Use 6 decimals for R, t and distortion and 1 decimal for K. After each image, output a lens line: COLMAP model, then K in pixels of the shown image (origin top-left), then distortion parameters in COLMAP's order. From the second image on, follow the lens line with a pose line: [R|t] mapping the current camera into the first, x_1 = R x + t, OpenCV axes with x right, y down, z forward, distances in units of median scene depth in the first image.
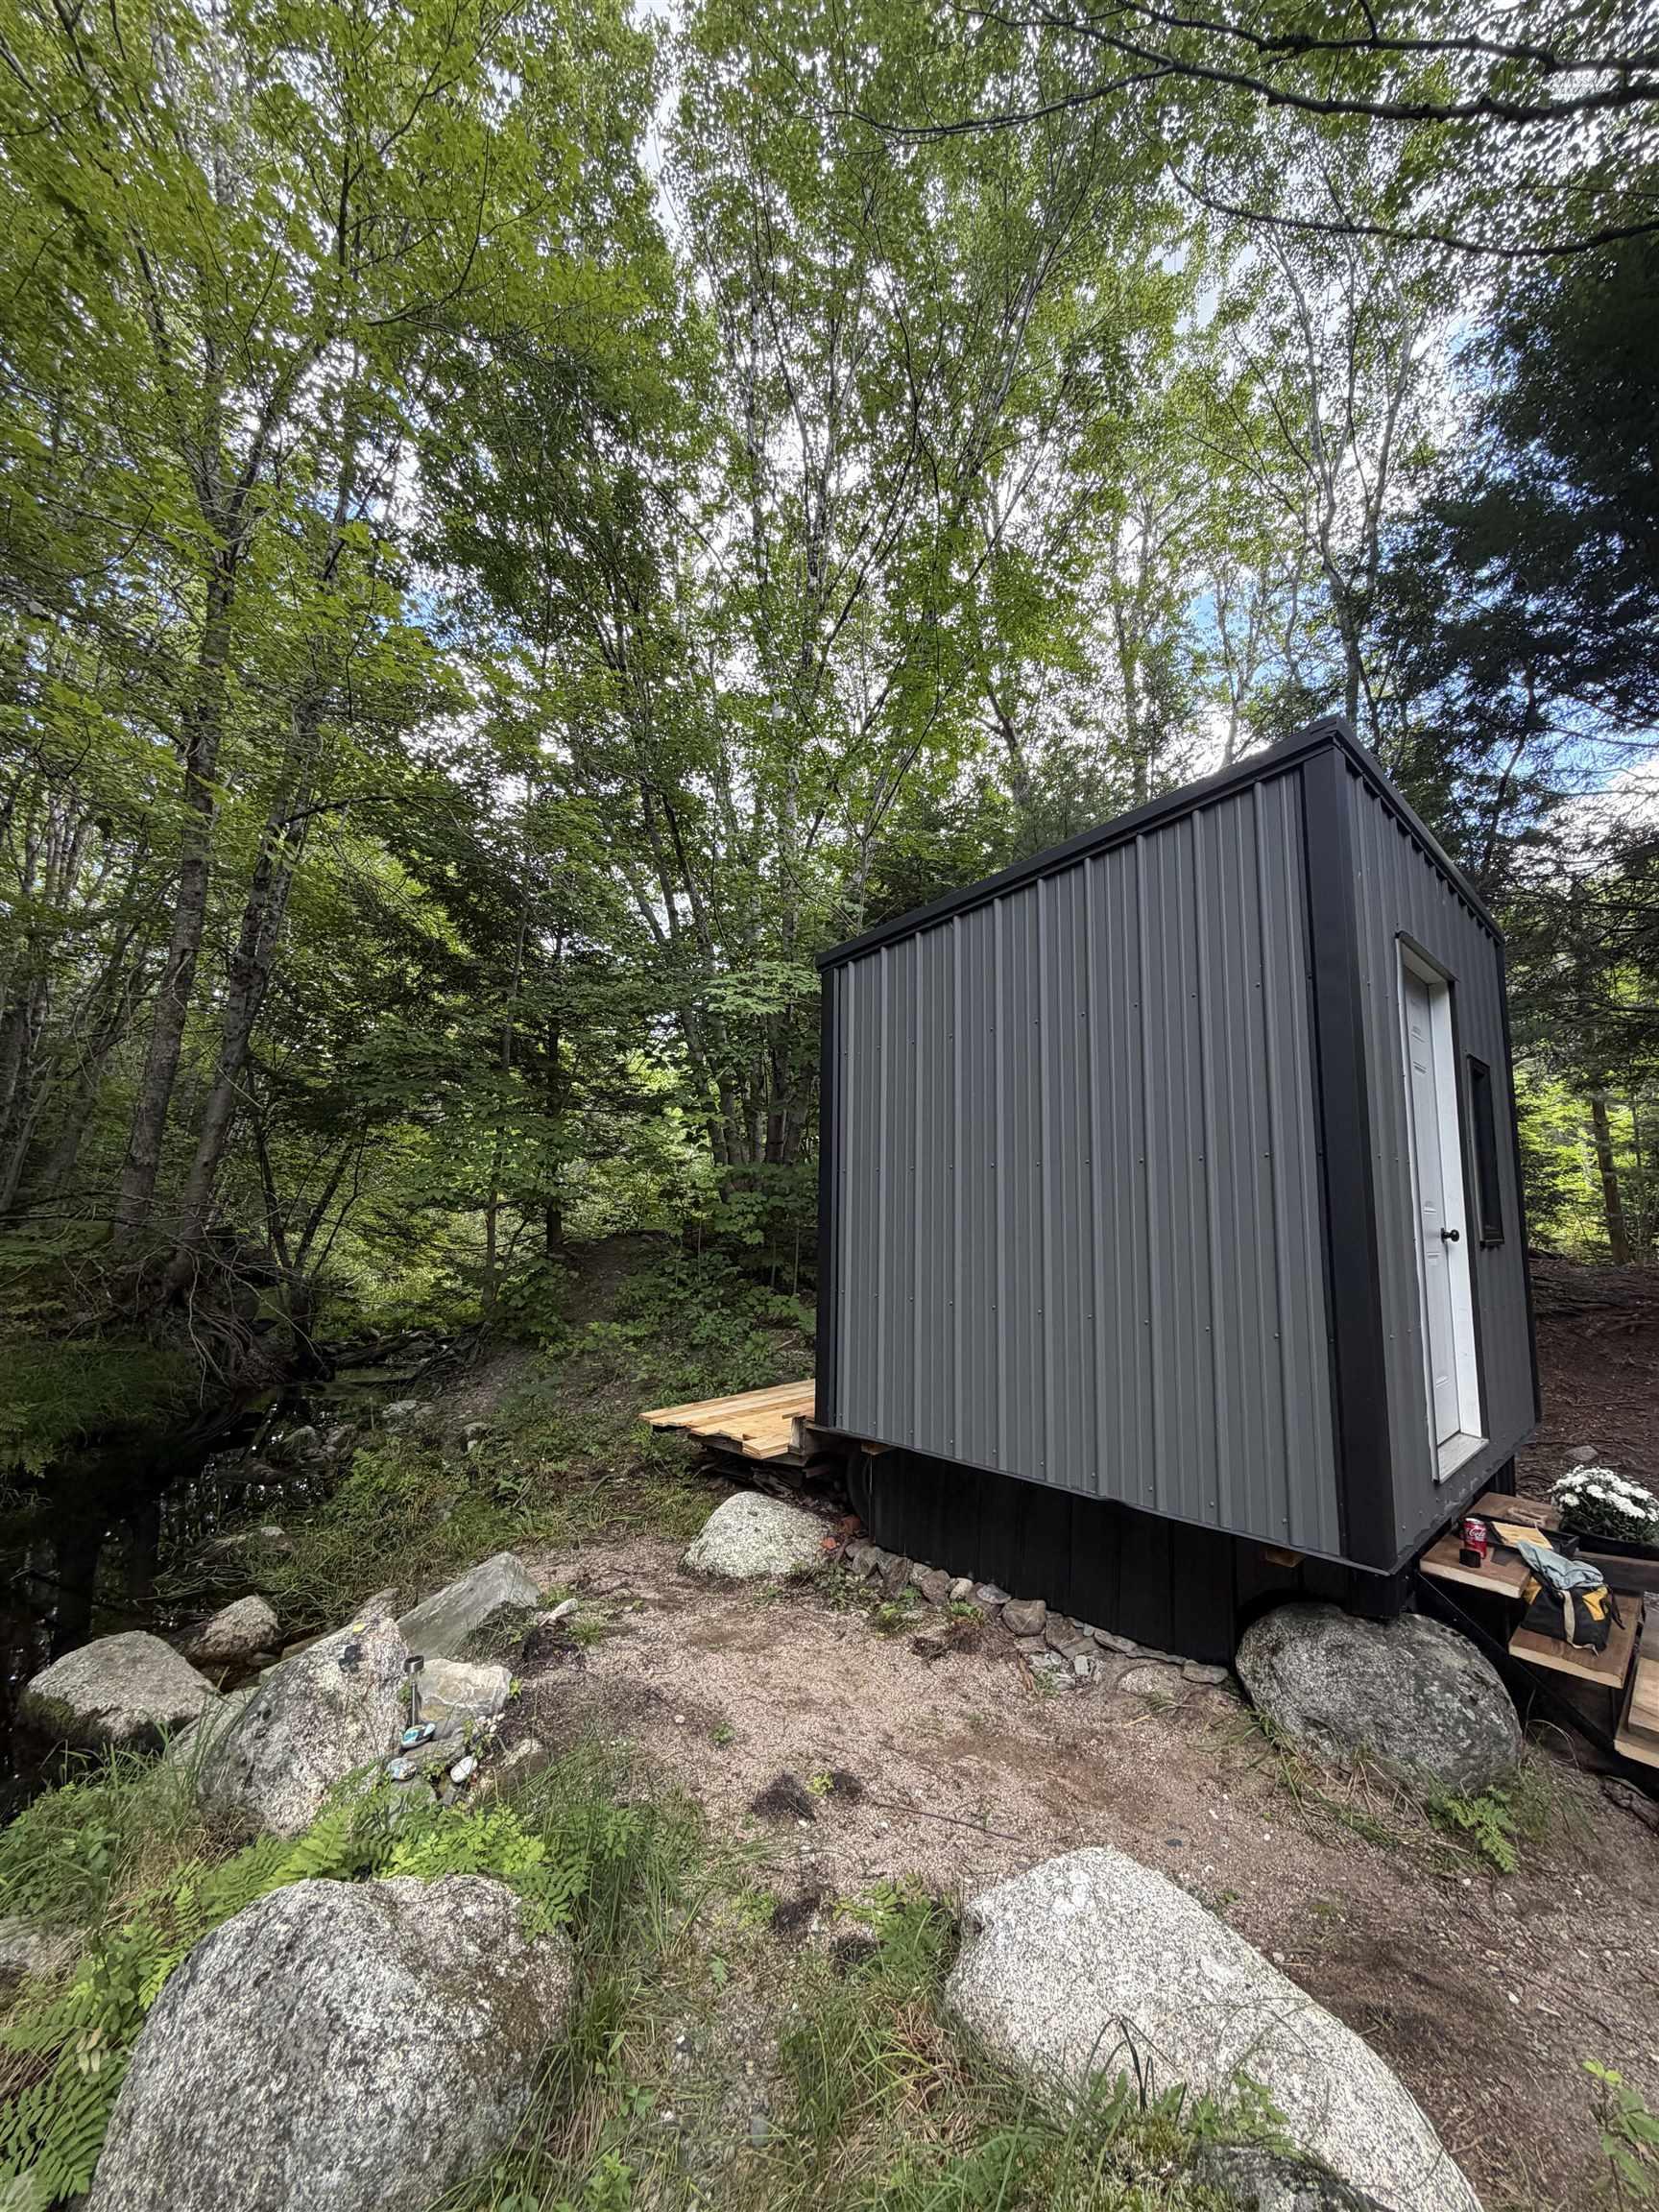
lens RADIAL K [[892.6, 0, 834.7], [0, 892.6, 1111.7], [0, 0, 1]] dist [0.000926, 0.000073]
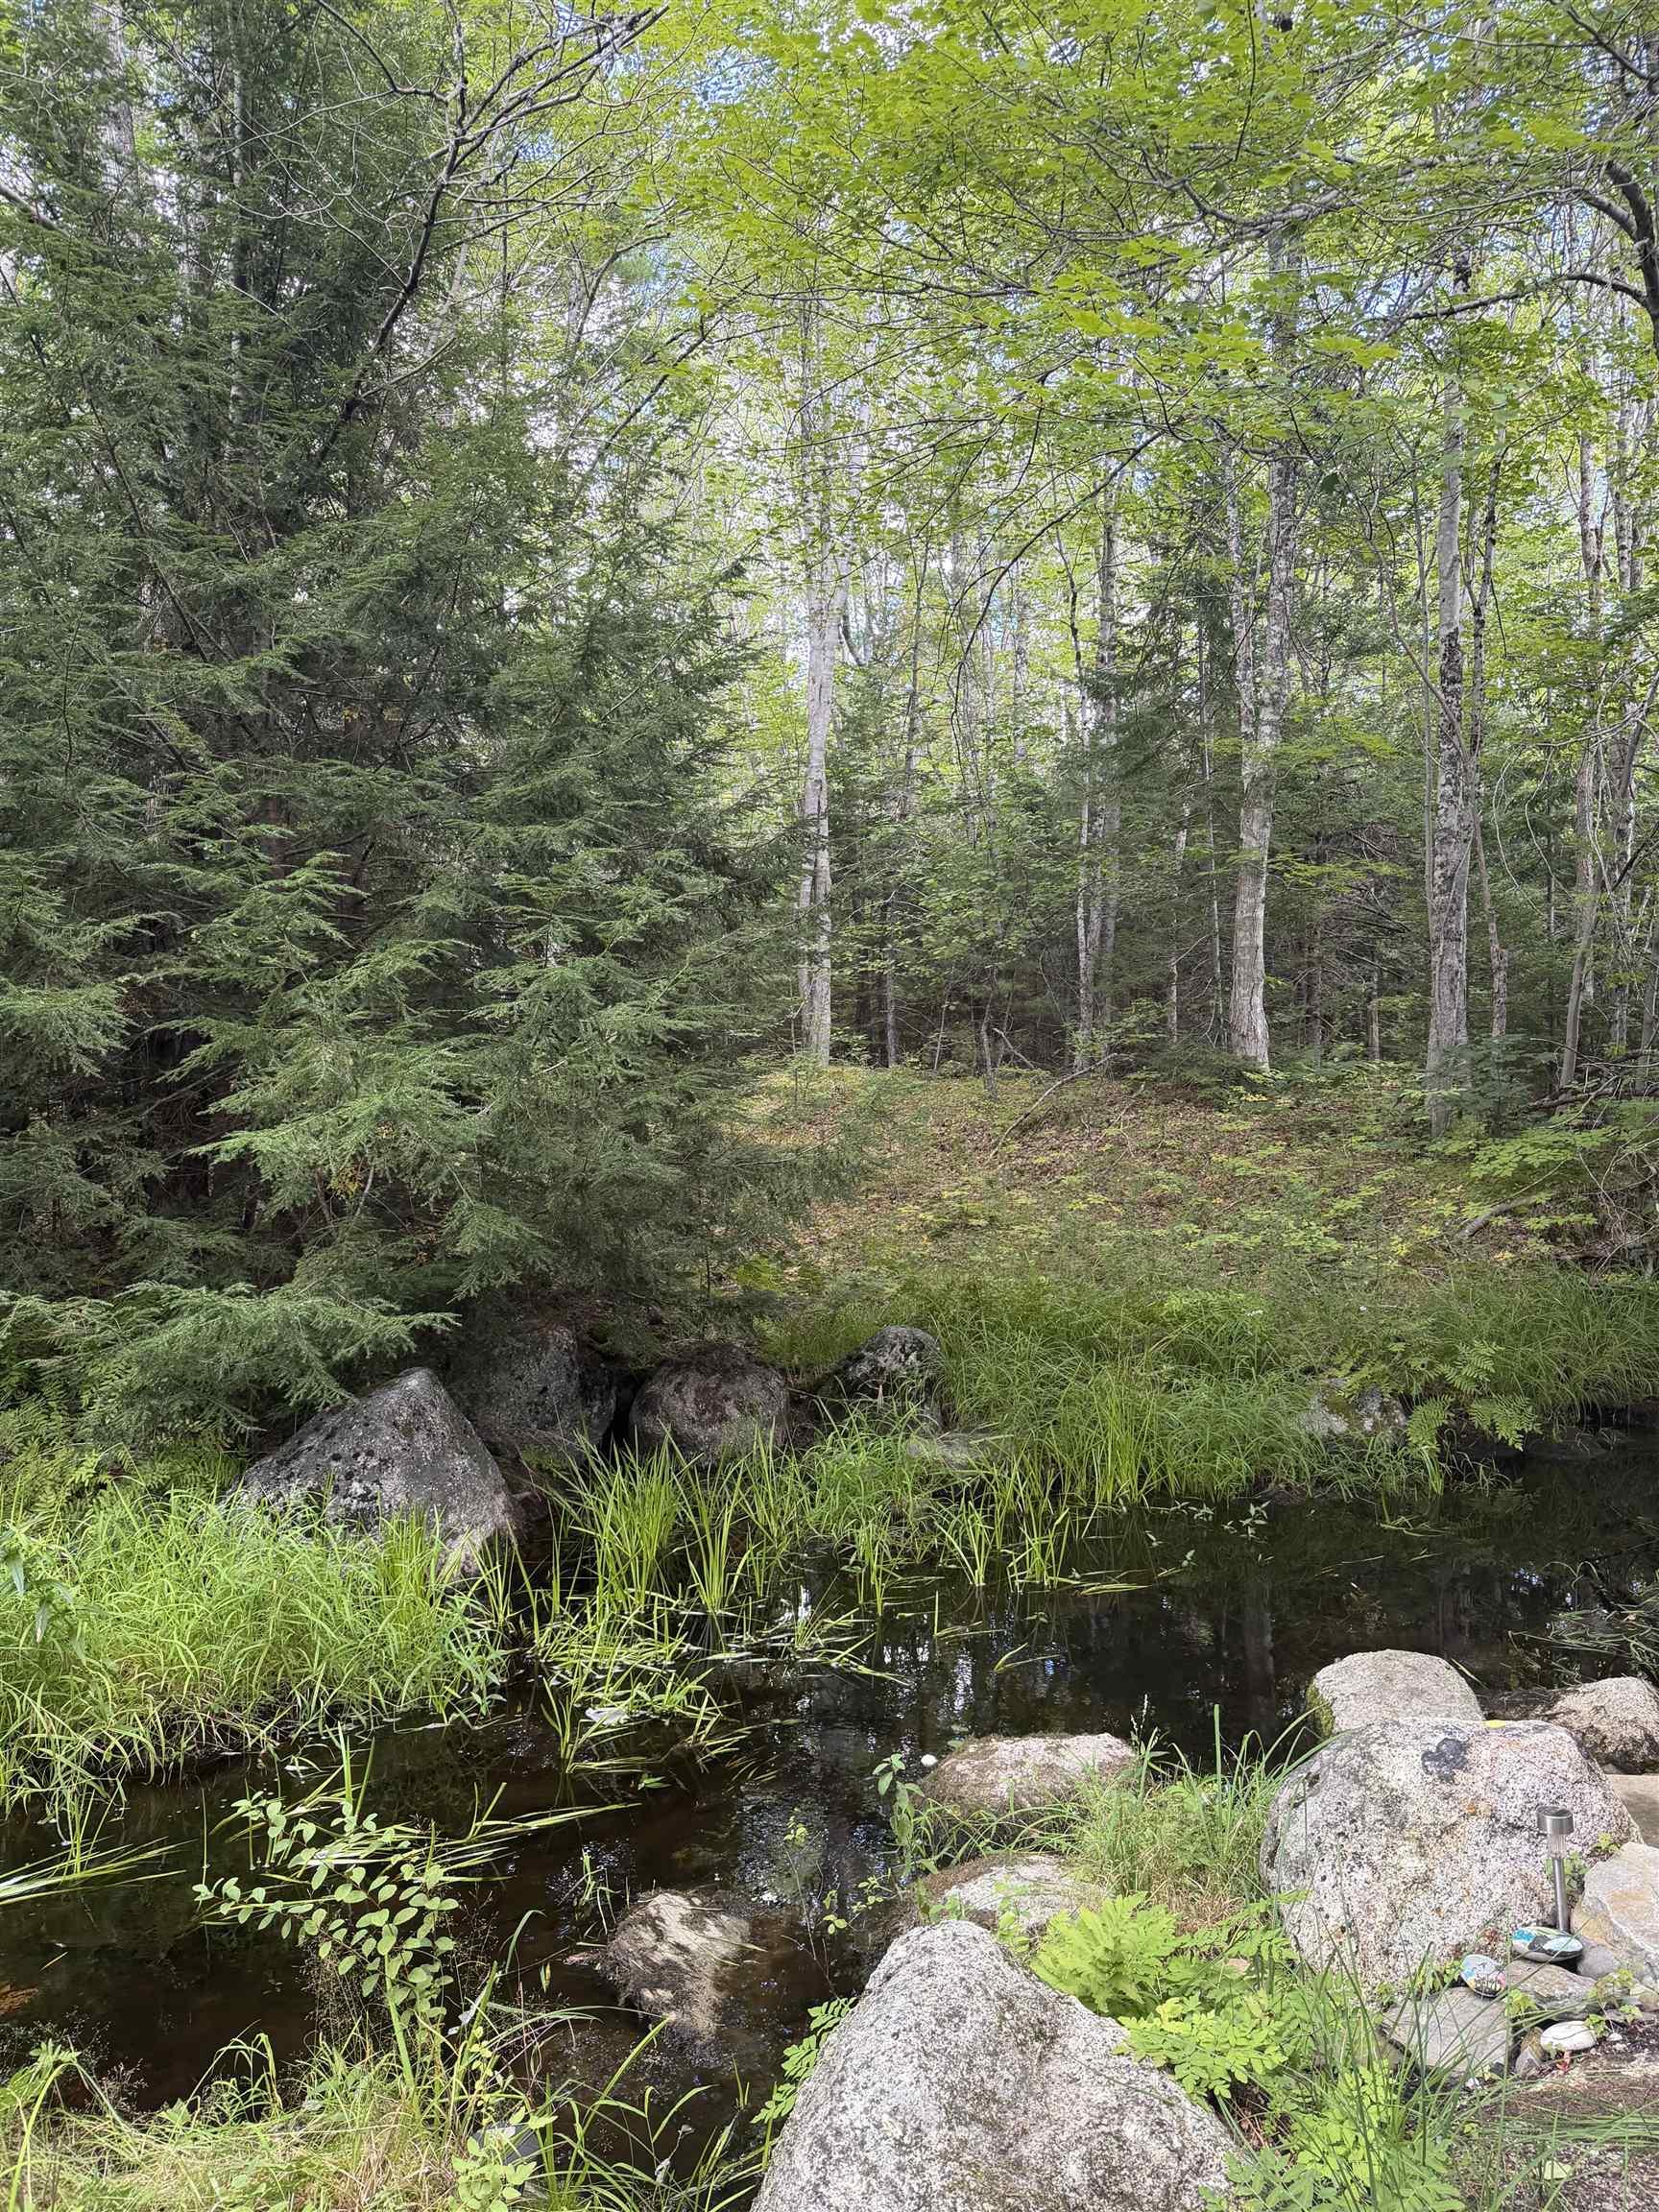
lens RADIAL K [[1552.8, 0, 834.1], [0, 1552.8, 1096.6], [0, 0, 1]] dist [0.024941, -0.035052]
pose [[0.264453, -0.043661, -0.963410, 0.226981], [0.141705, 0.989891, -0.005964, 0.091551], [0.953931, -0.134943, 0.267966, 0.270704]]
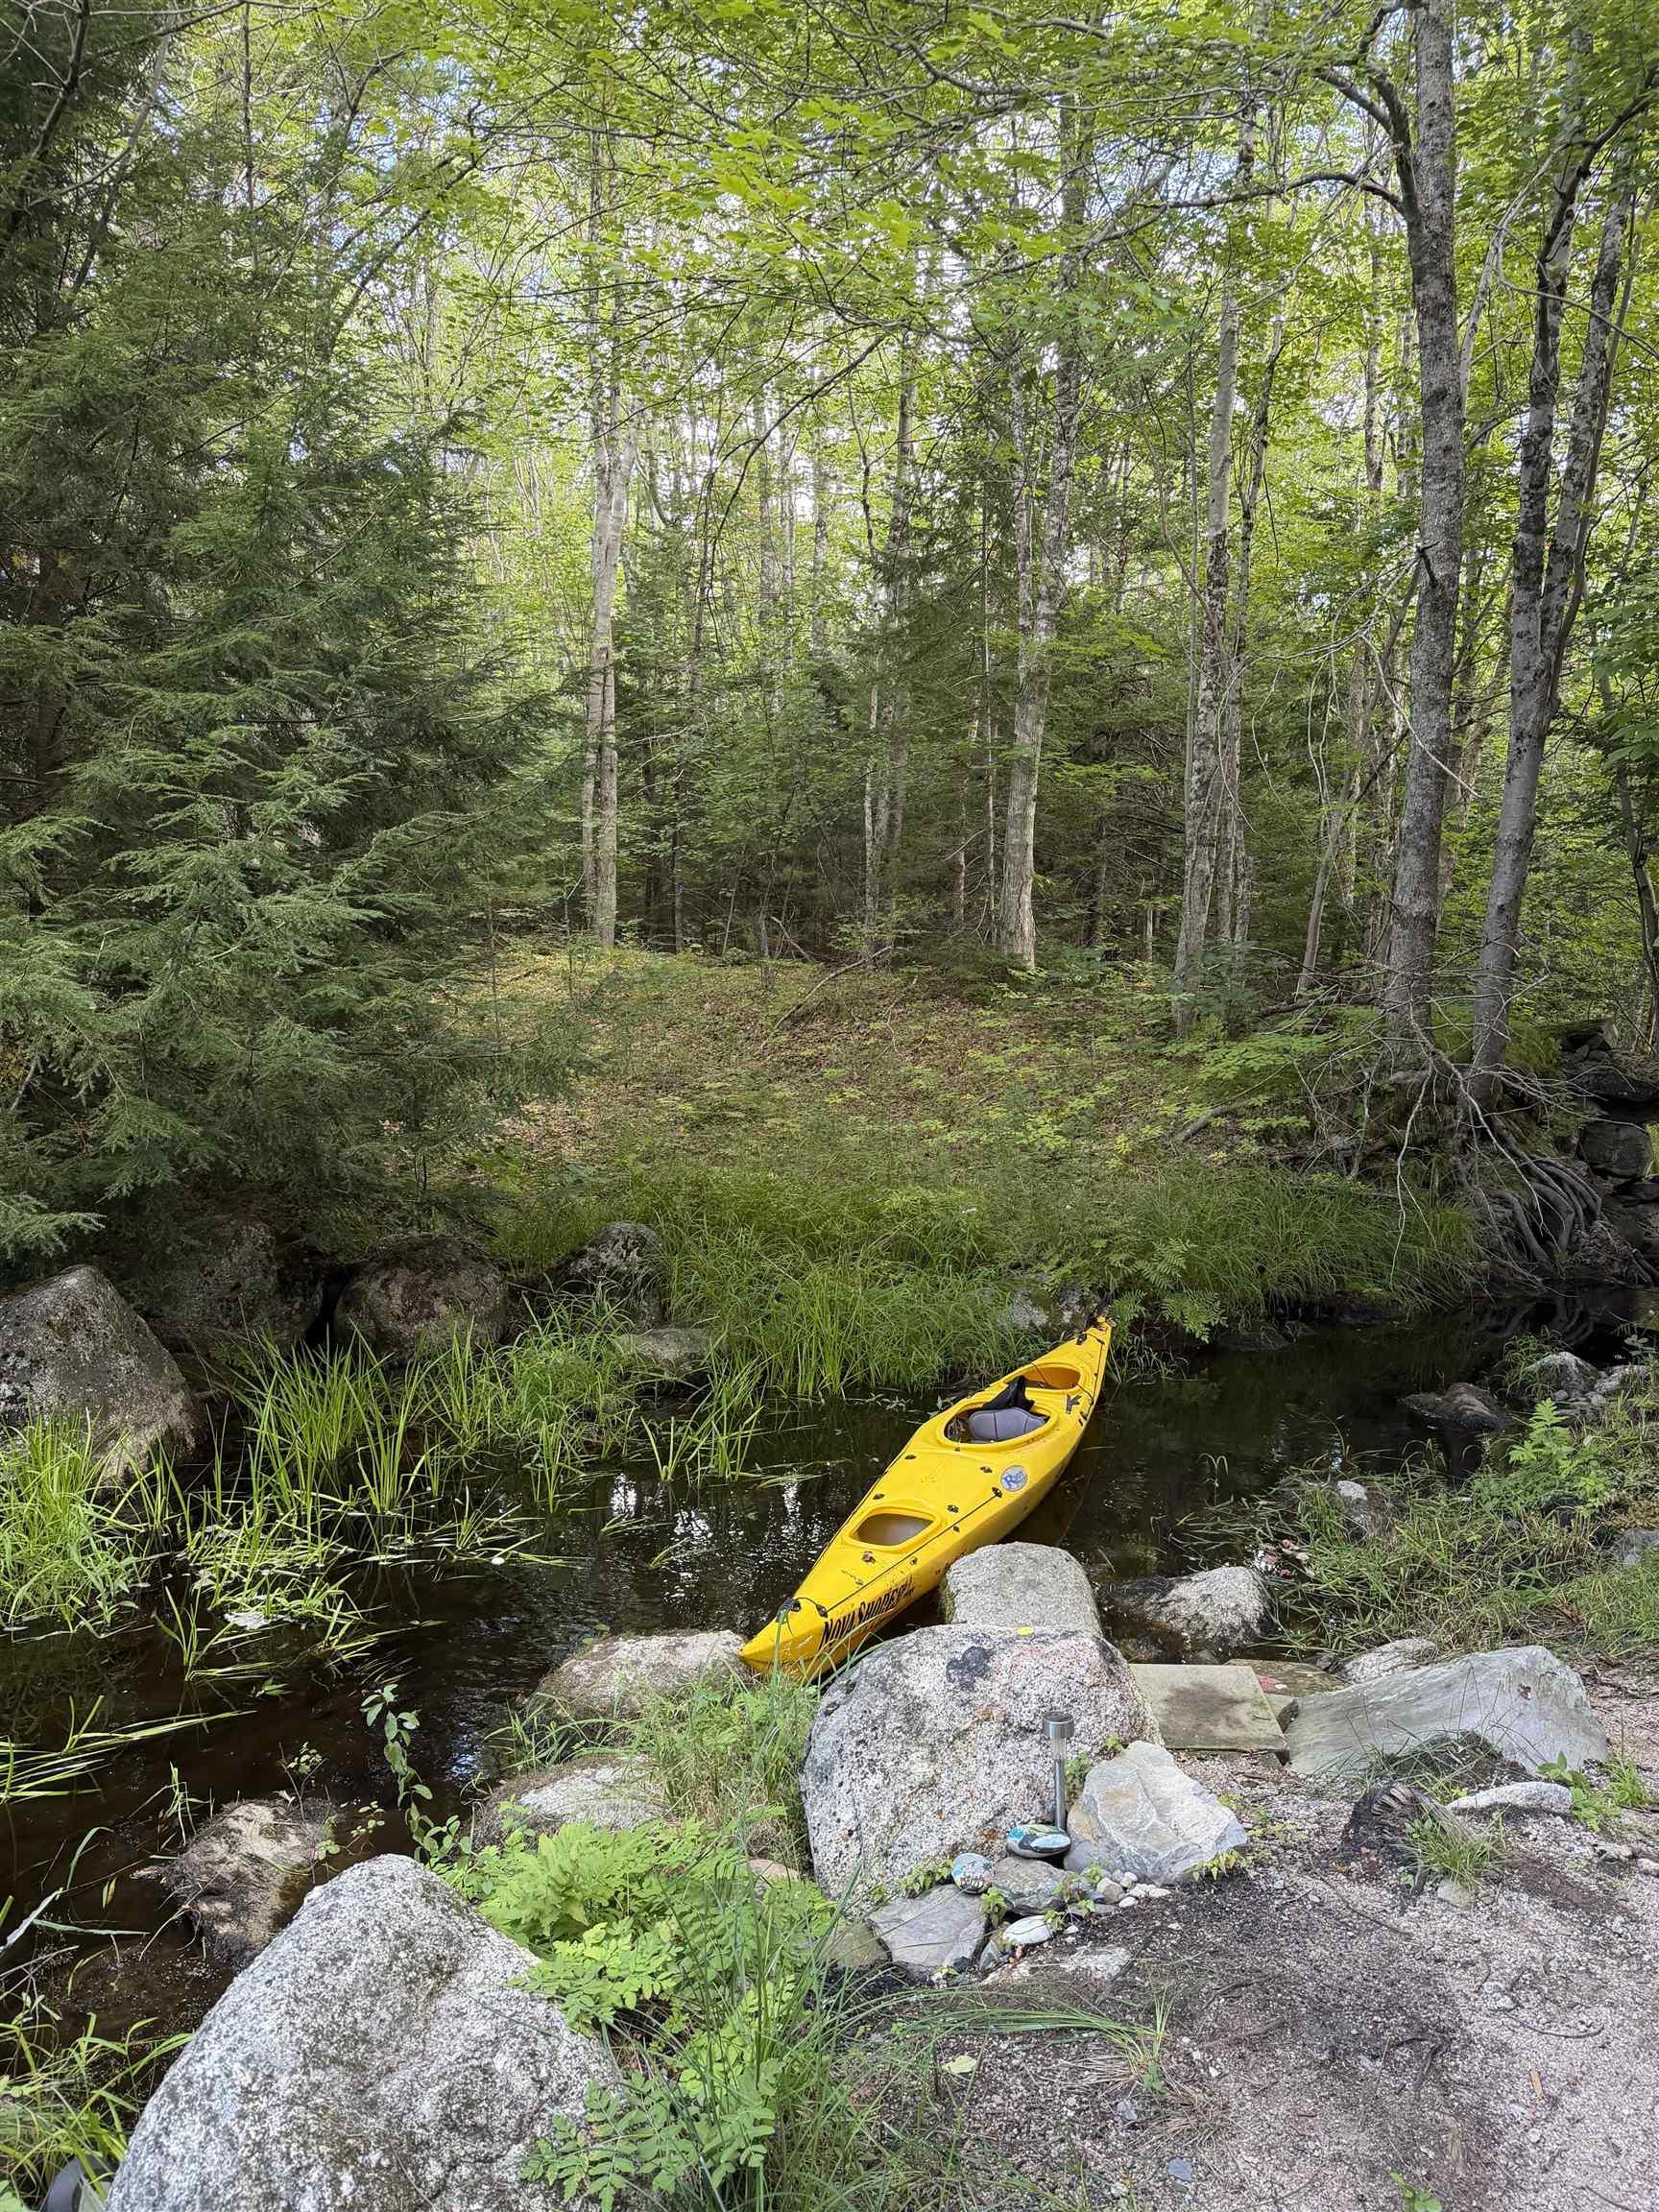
lens RADIAL K [[1552.8, 0, 830.6], [0, 1552.8, 1108.1], [0, 0, 1]] dist [0.024941, -0.035052]
pose [[0.369812, 0.043025, -0.928110, 0.249654], [0.115815, 0.989001, 0.091995, 0.088884], [0.921860, -0.141510, 0.360761, 0.389254]]
